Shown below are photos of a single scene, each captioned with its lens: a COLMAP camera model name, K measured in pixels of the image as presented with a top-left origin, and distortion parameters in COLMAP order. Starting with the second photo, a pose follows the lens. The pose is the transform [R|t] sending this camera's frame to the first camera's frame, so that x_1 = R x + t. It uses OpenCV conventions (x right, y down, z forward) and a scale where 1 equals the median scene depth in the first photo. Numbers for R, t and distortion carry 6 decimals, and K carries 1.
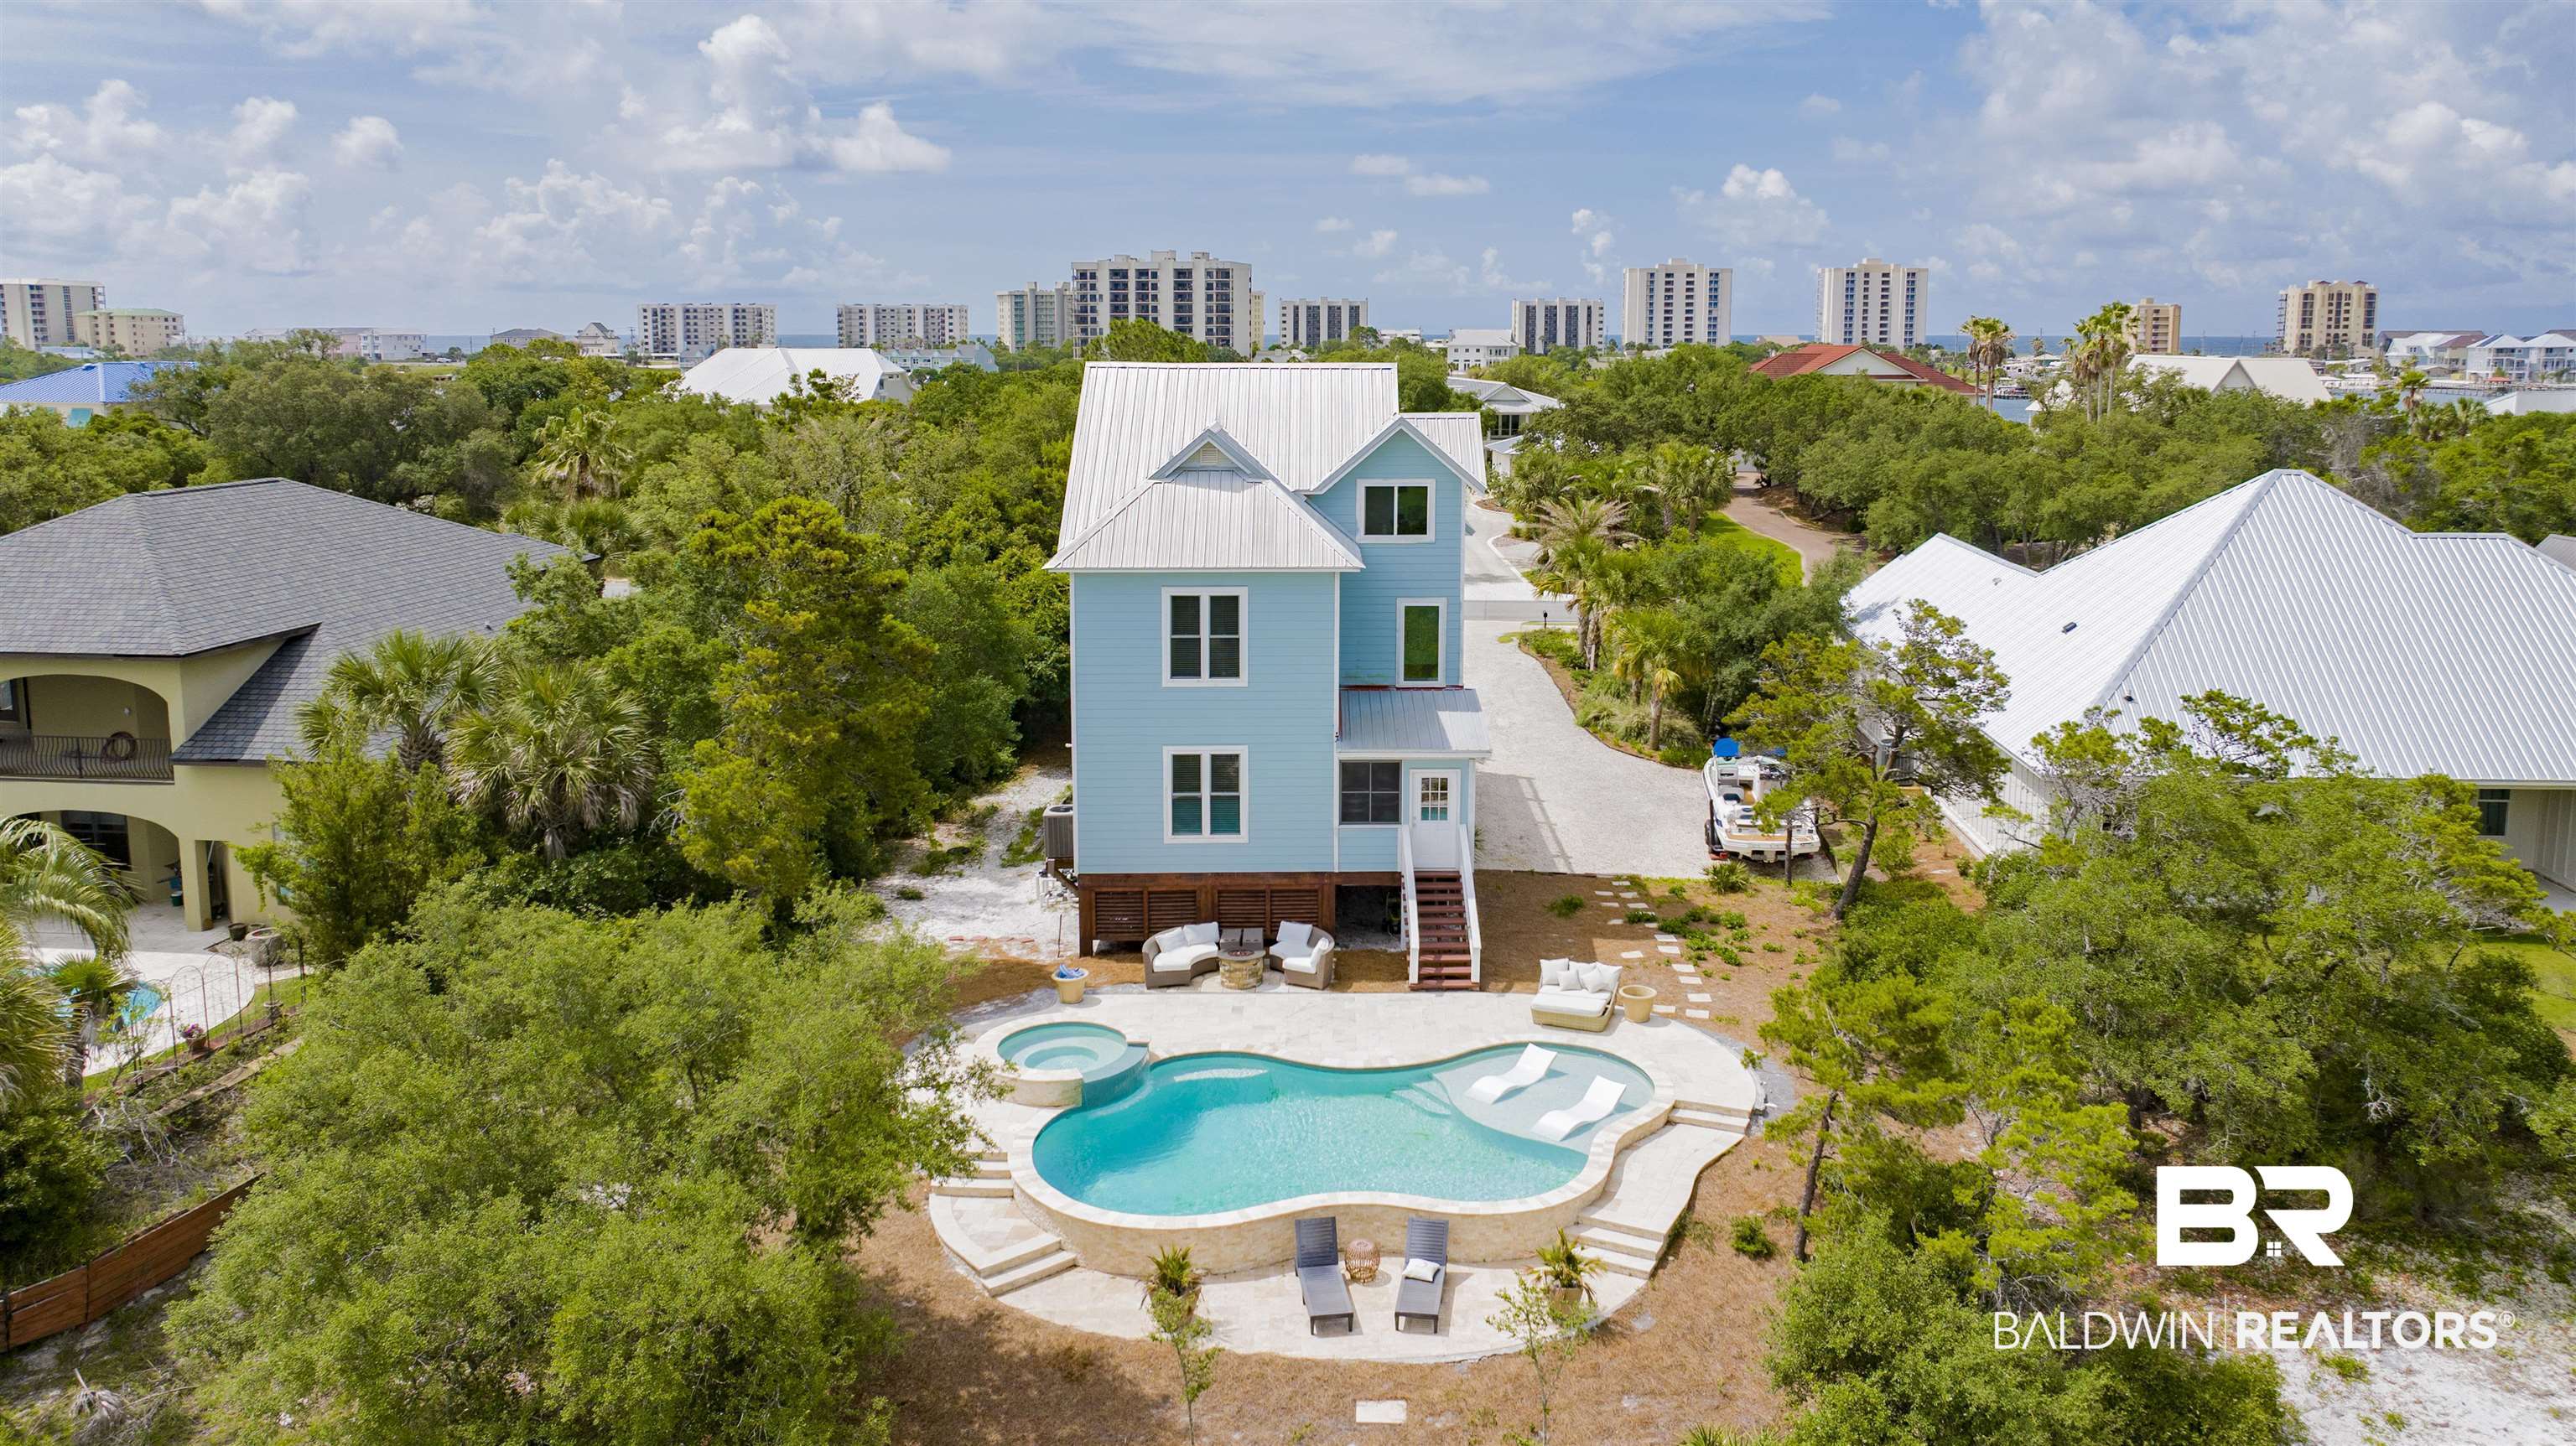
lens RADIAL K [[1859.0, 0, 1360.4], [0, 1859.0, 568.3], [0, 0, 1]] dist [-0.023607, 0.015035]
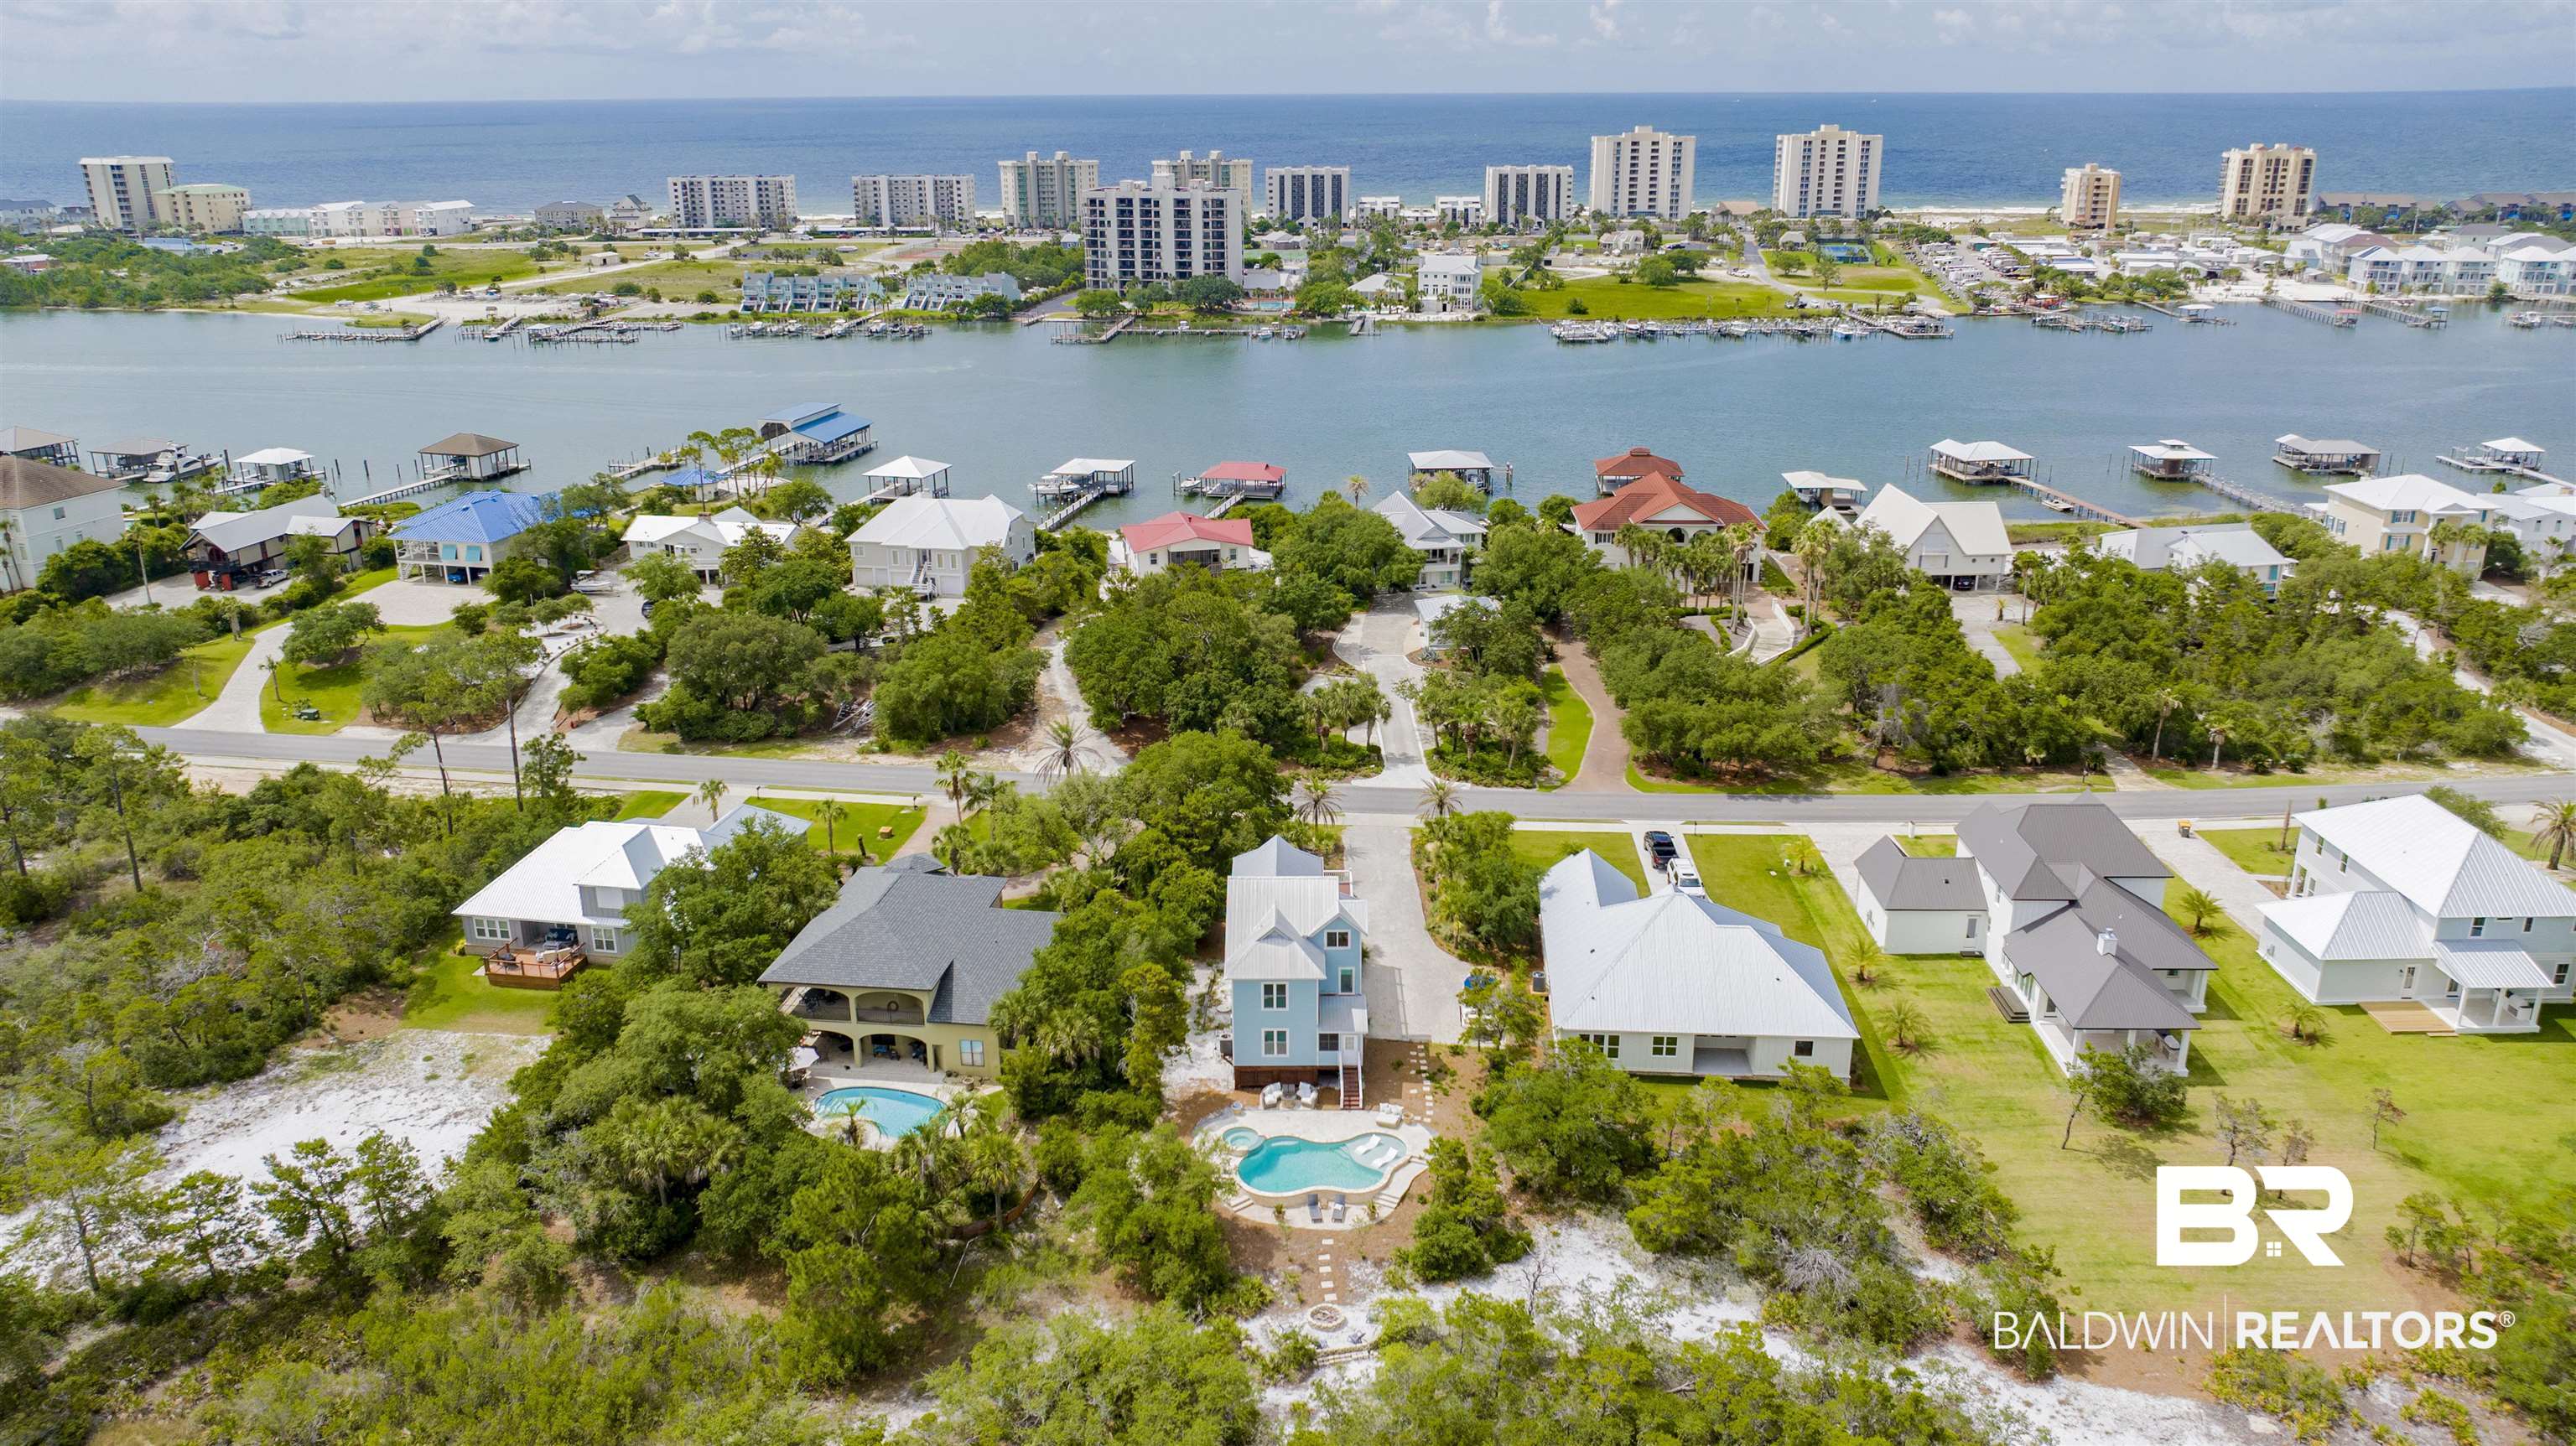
lens RADIAL K [[1839.3, 0, 1272.0], [0, 1839.3, 709.2], [0, 0, 1]] dist [-0.008265, -0.027520]
pose [[0.999181, -0.002096, -0.040400, 0.033184], [0.010008, 0.980421, 0.196657, -0.952914], [0.039197, -0.196900, 0.979640, -1.758858]]
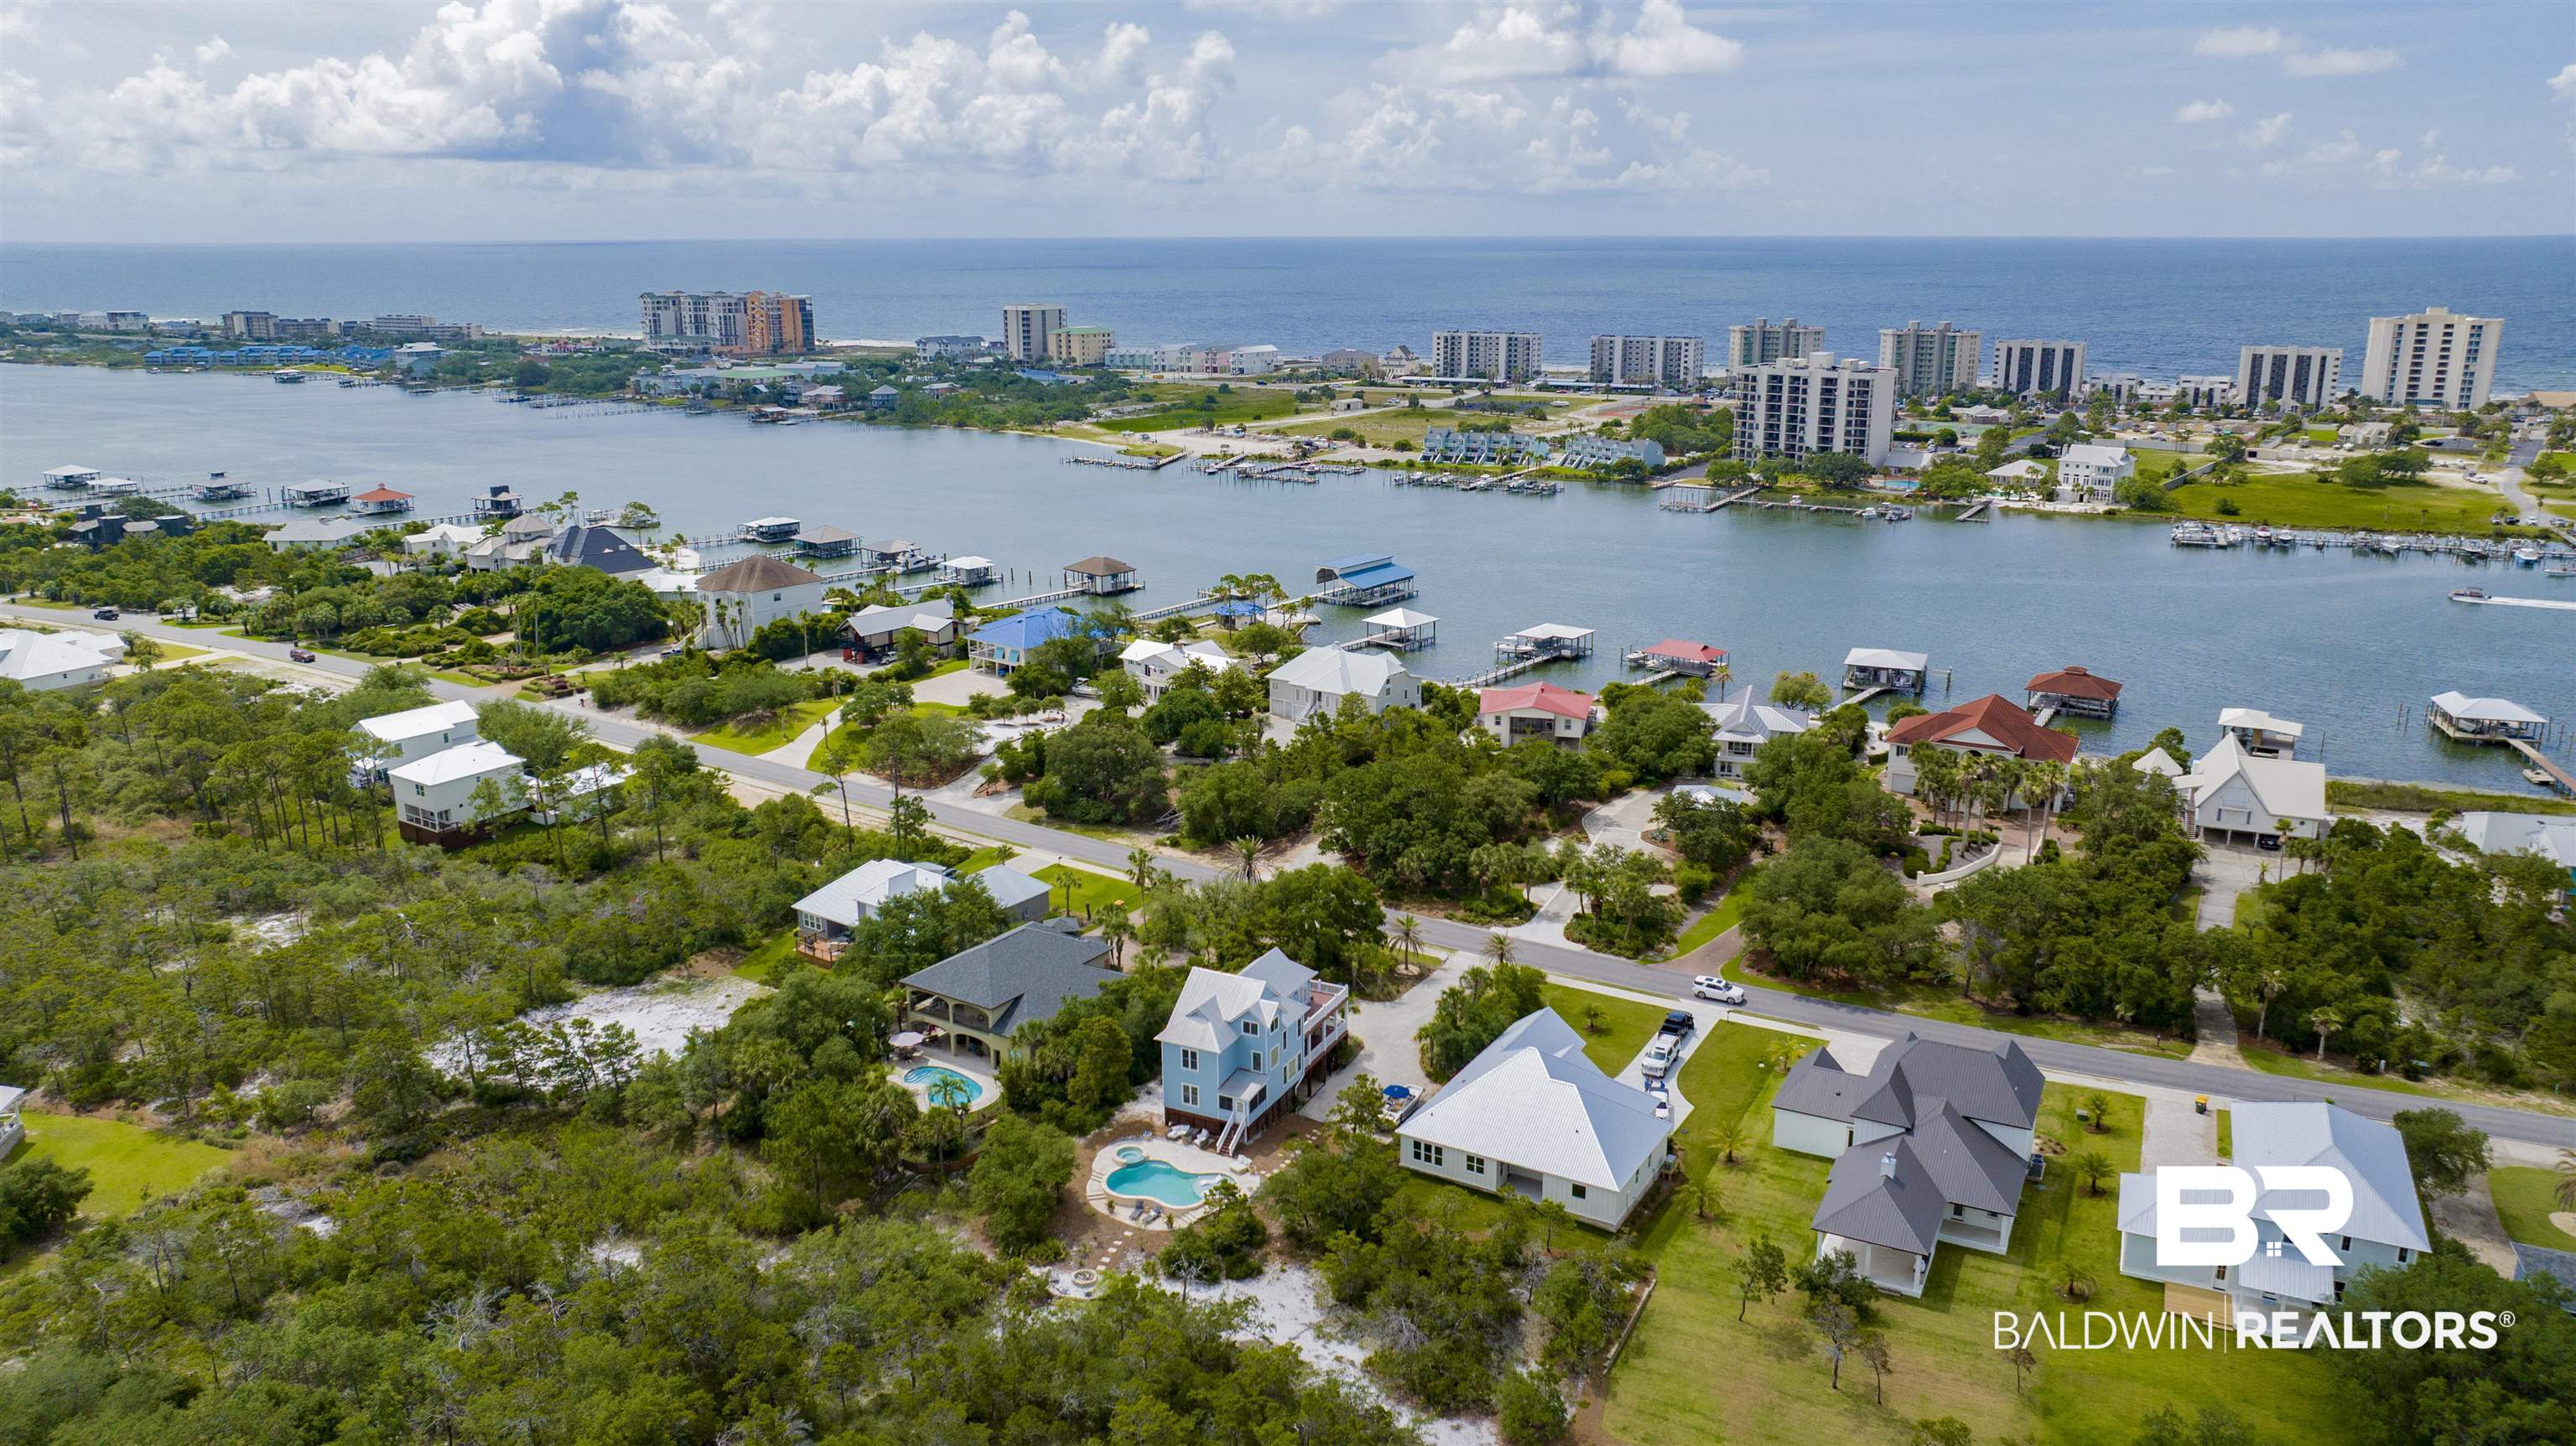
lens RADIAL K [[1794.3, 0, 1254.3], [0, 1794.3, 719.6], [0, 0, 1]] dist [-0.018166, 0.003281]
pose [[0.877512, 0.111341, -0.466450, 1.678135], [-0.047383, 0.988045, 0.146704, -1.202286], [0.477207, -0.106633, 0.872297, -2.154456]]
